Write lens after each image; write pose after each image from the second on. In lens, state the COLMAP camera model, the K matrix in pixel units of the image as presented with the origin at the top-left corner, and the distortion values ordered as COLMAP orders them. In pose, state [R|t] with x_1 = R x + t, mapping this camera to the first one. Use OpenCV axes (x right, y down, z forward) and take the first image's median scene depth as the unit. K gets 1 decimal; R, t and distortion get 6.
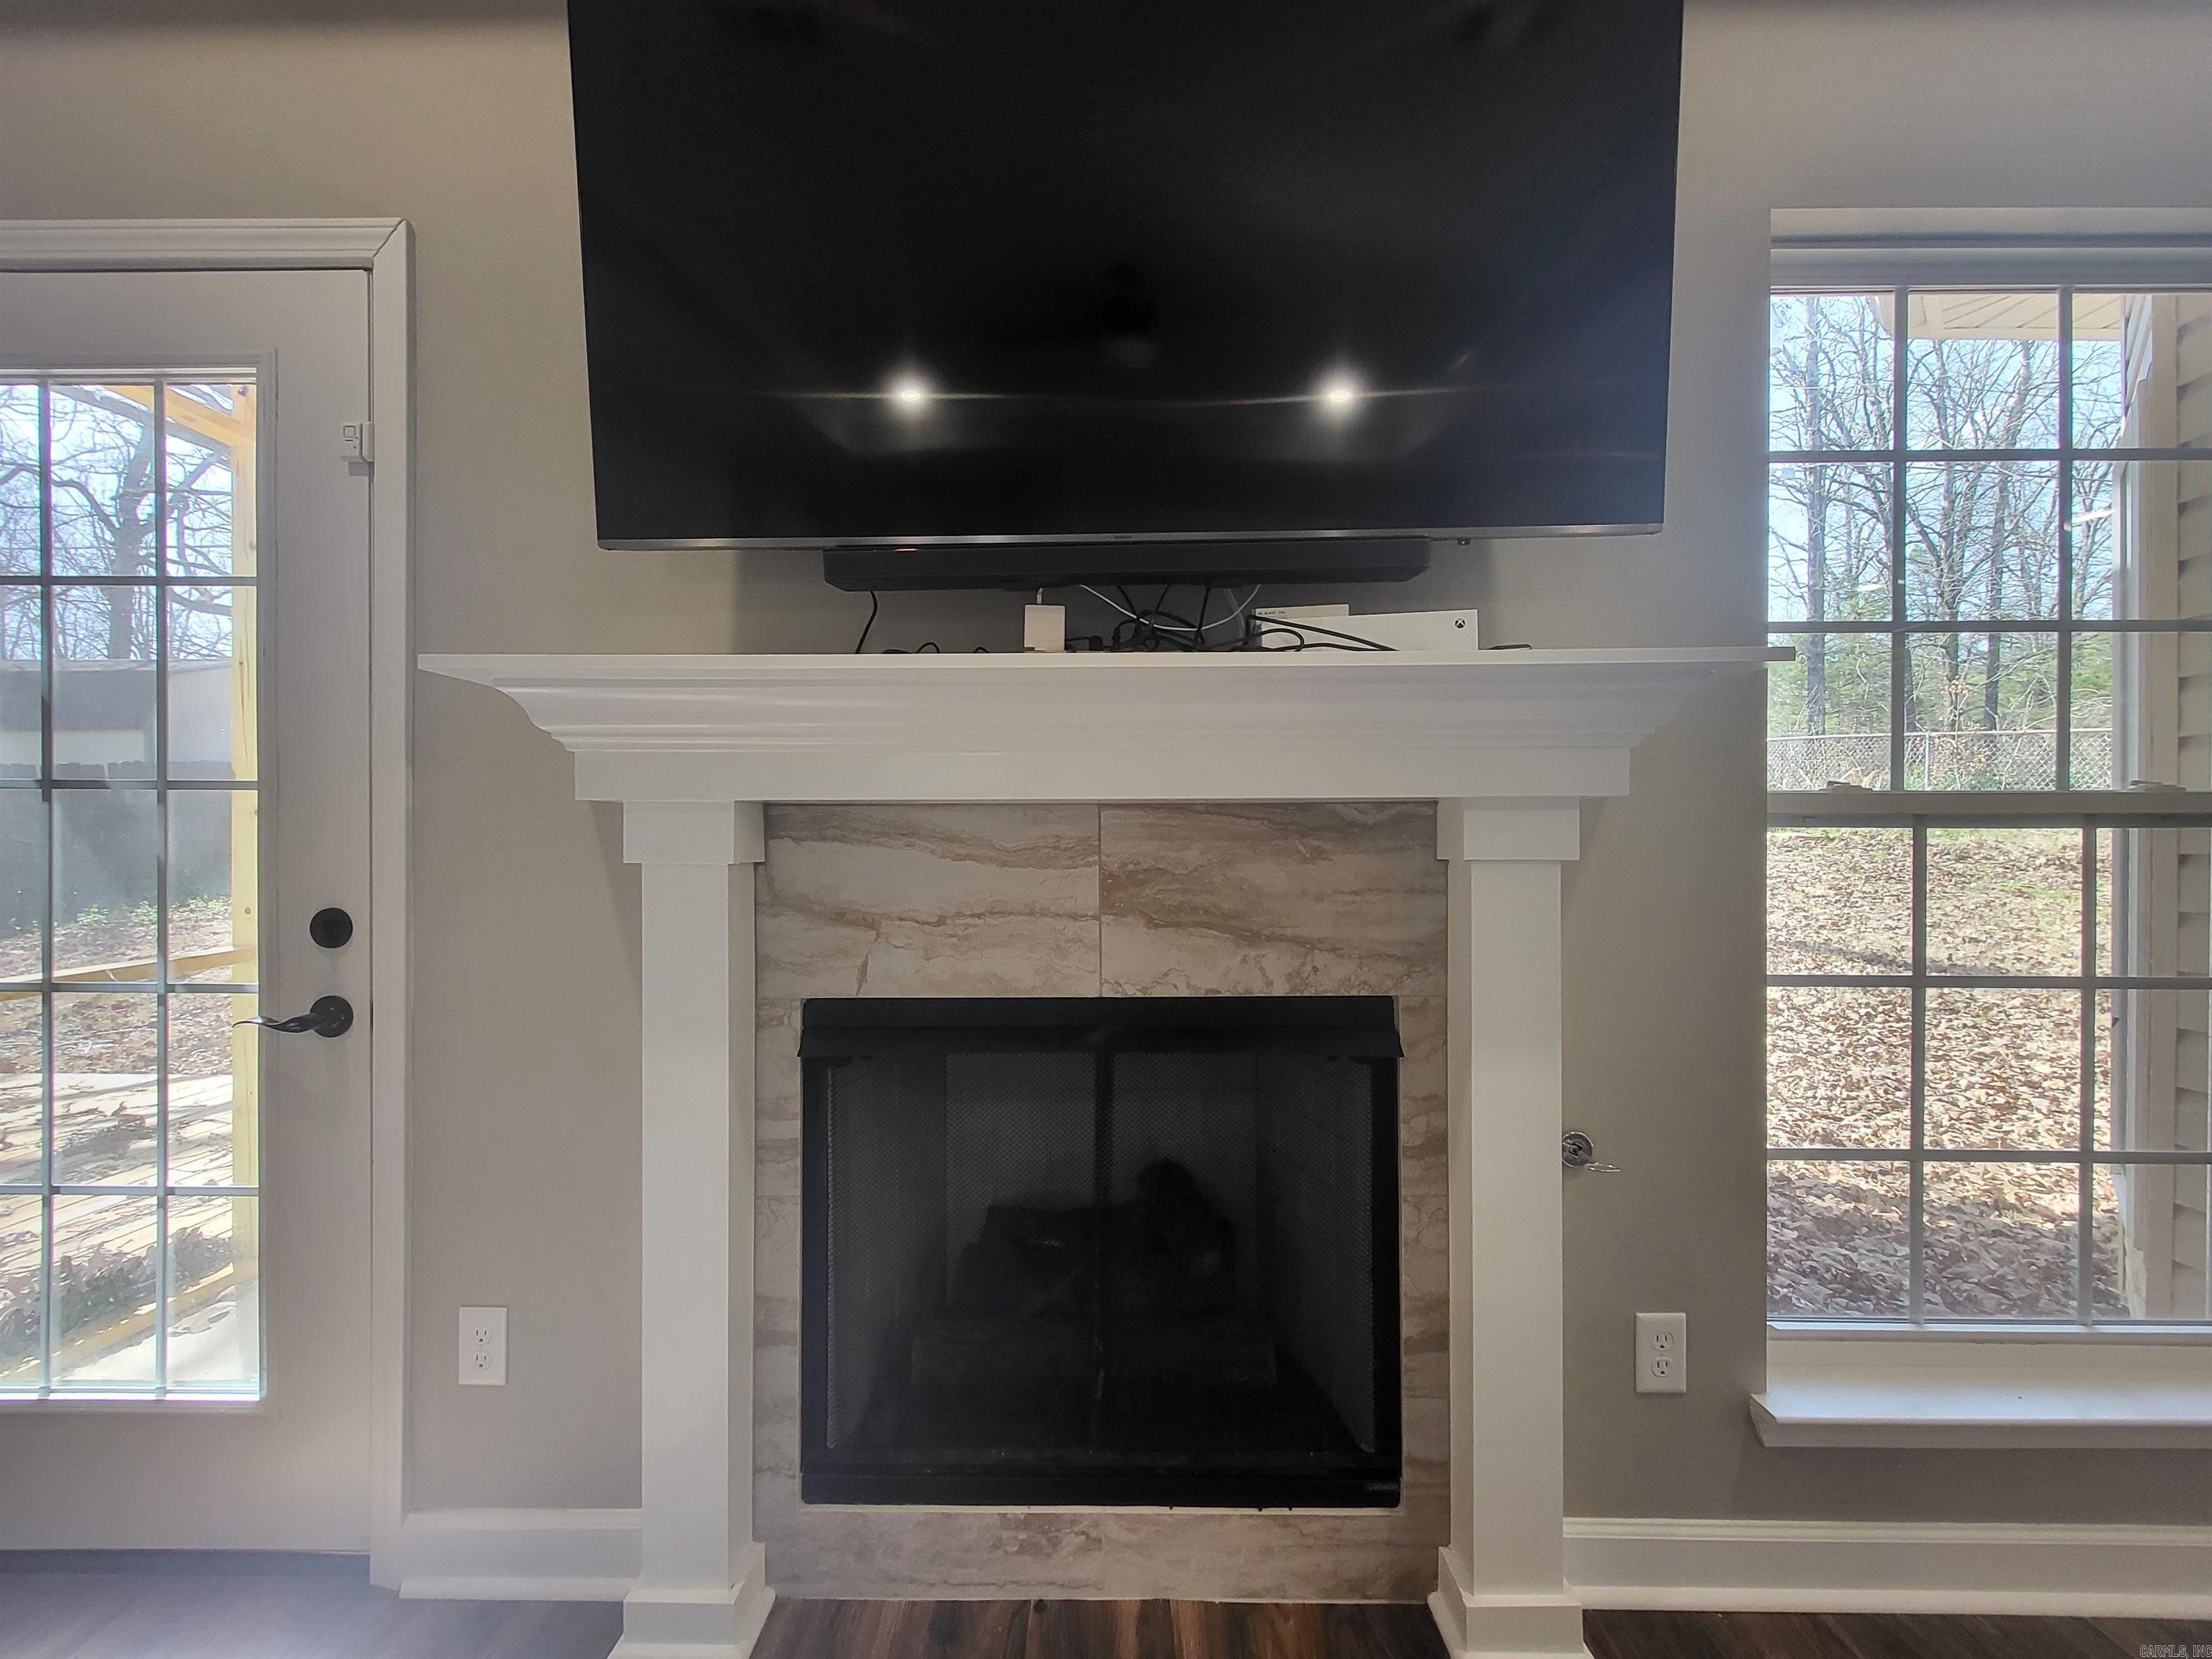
lens RADIAL K [[862.2, 0, 1093.6], [0, 862.2, 841.4], [0, 0, 1]] dist [0.003901, -0.000535]
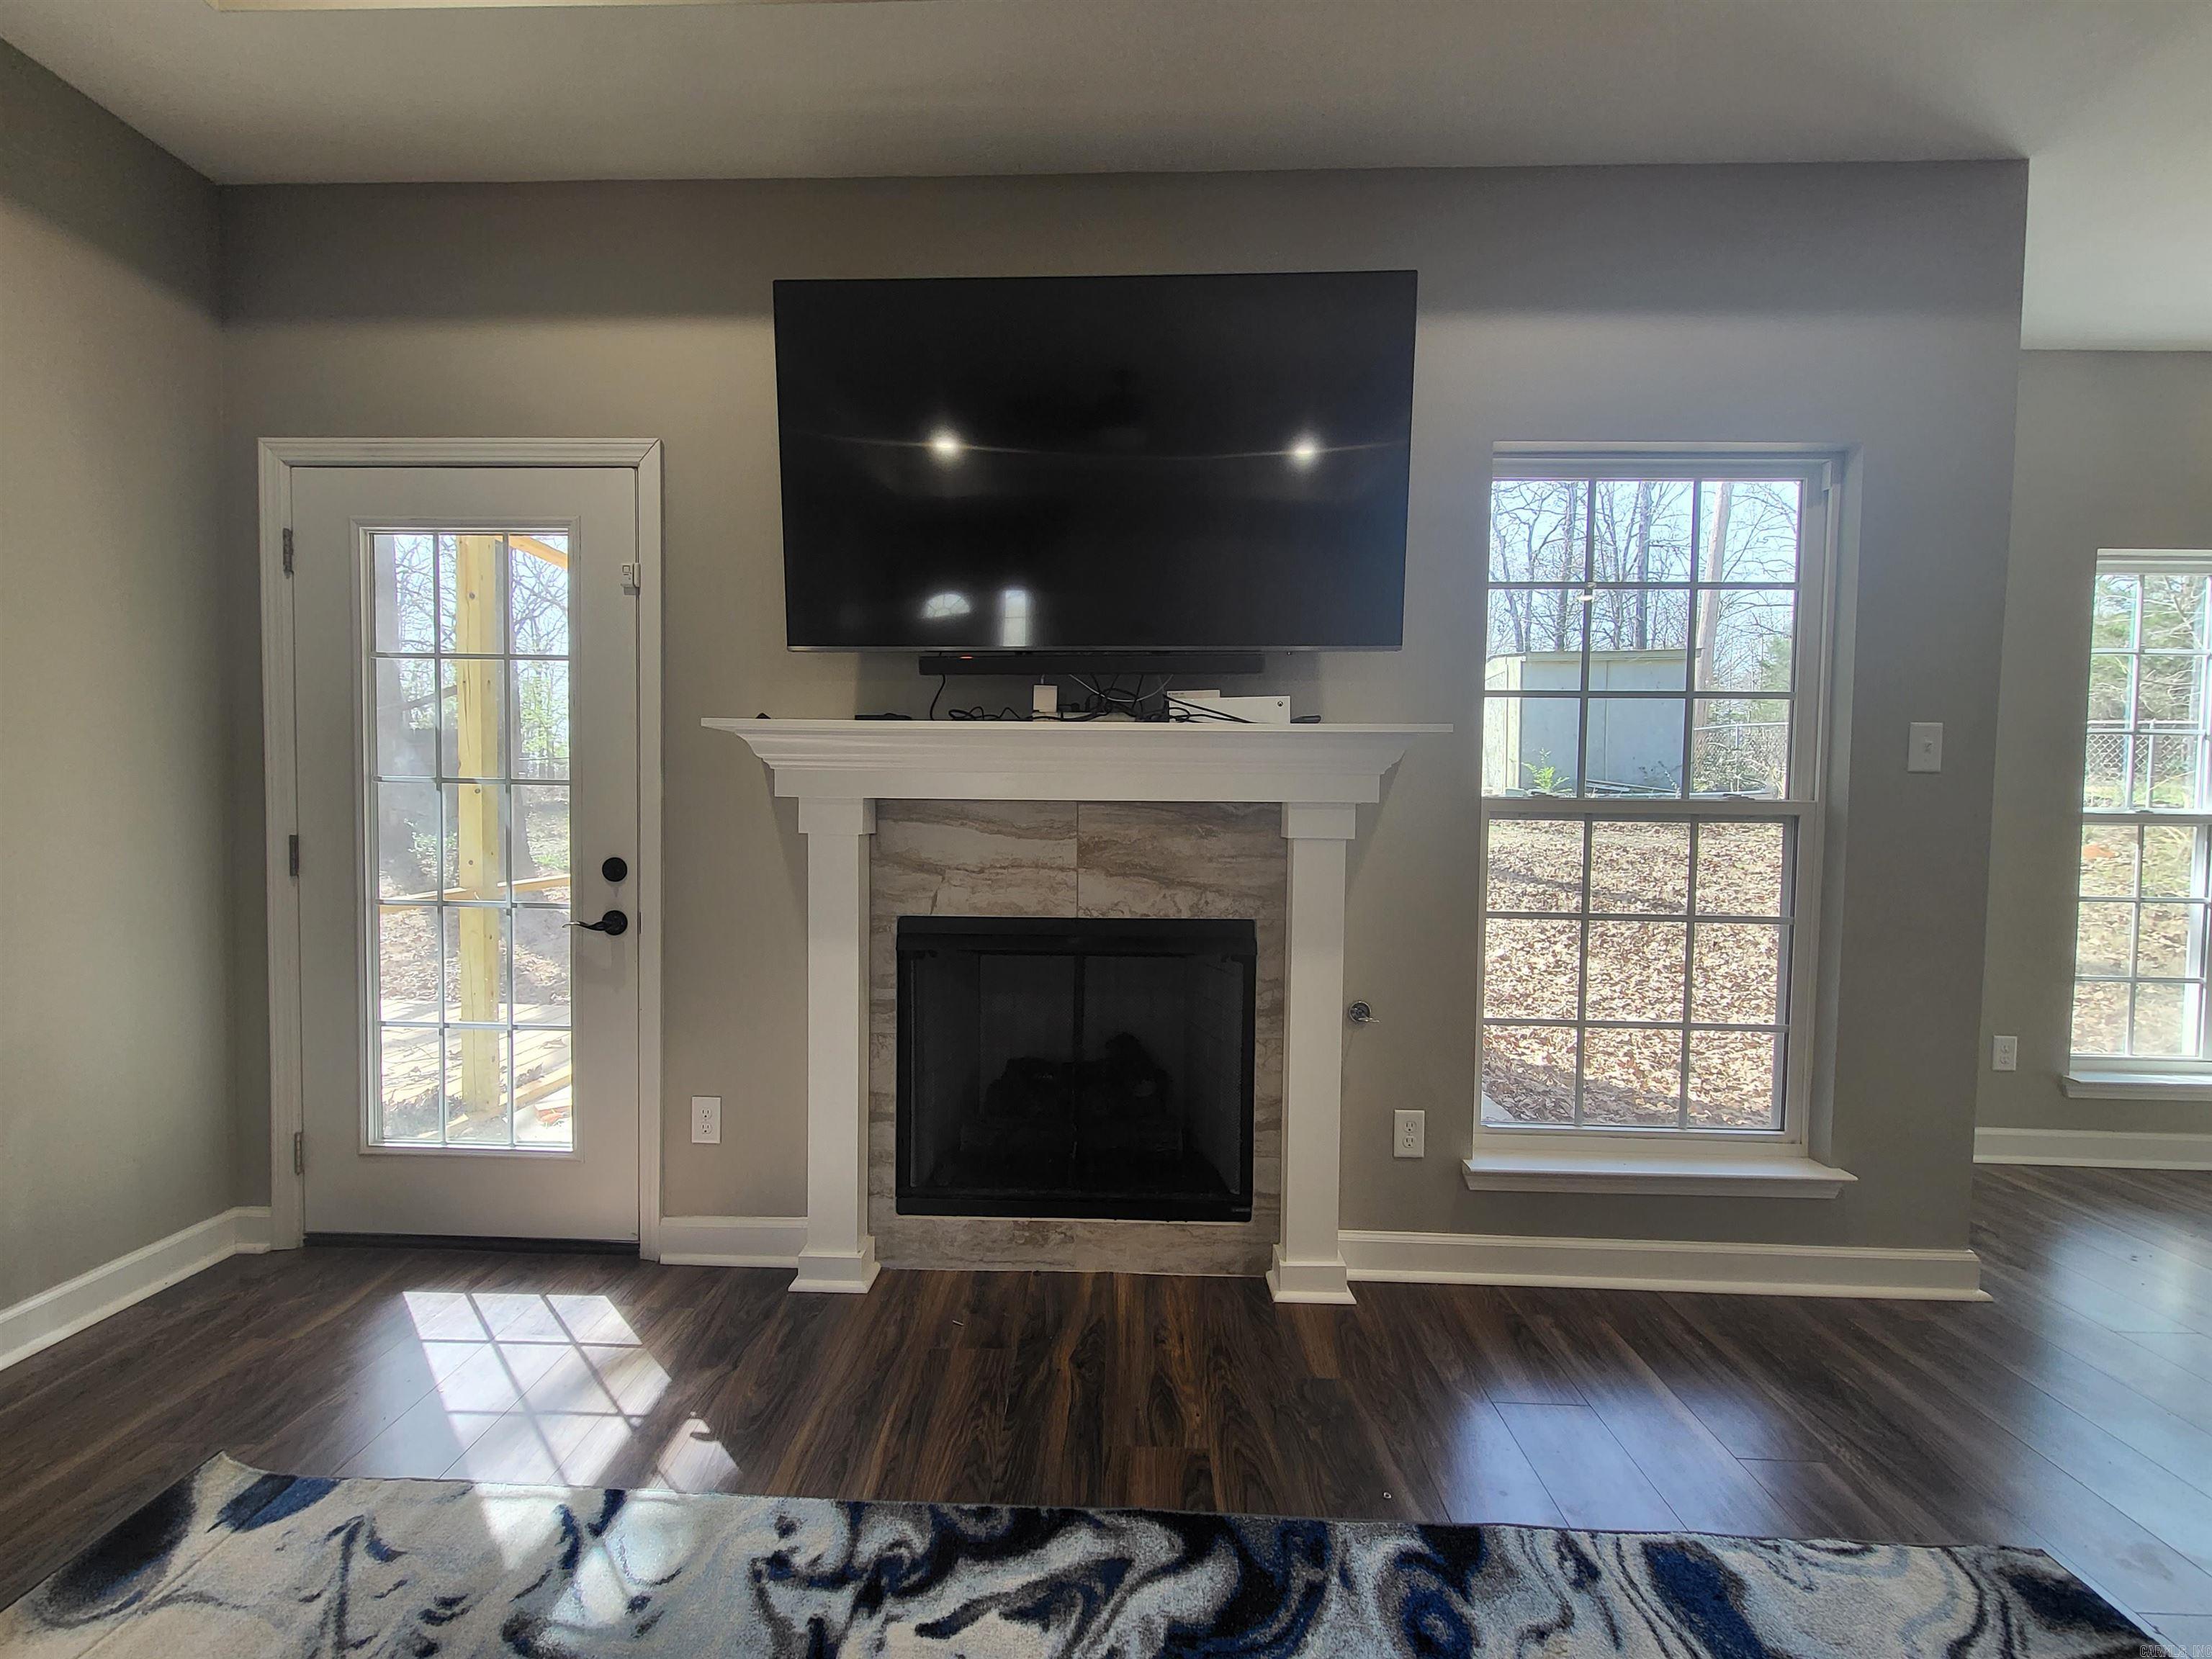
lens RADIAL K [[905.7, 0, 1101.2], [0, 905.7, 839.8], [0, 0, 1]] dist [-0.002944, -0.000861]
pose [[0.999830, 0.013918, -0.012092, 0.073187], [-0.013509, 0.999354, 0.033293, -0.027614], [0.012548, -0.033124, 0.999372, -0.736605]]
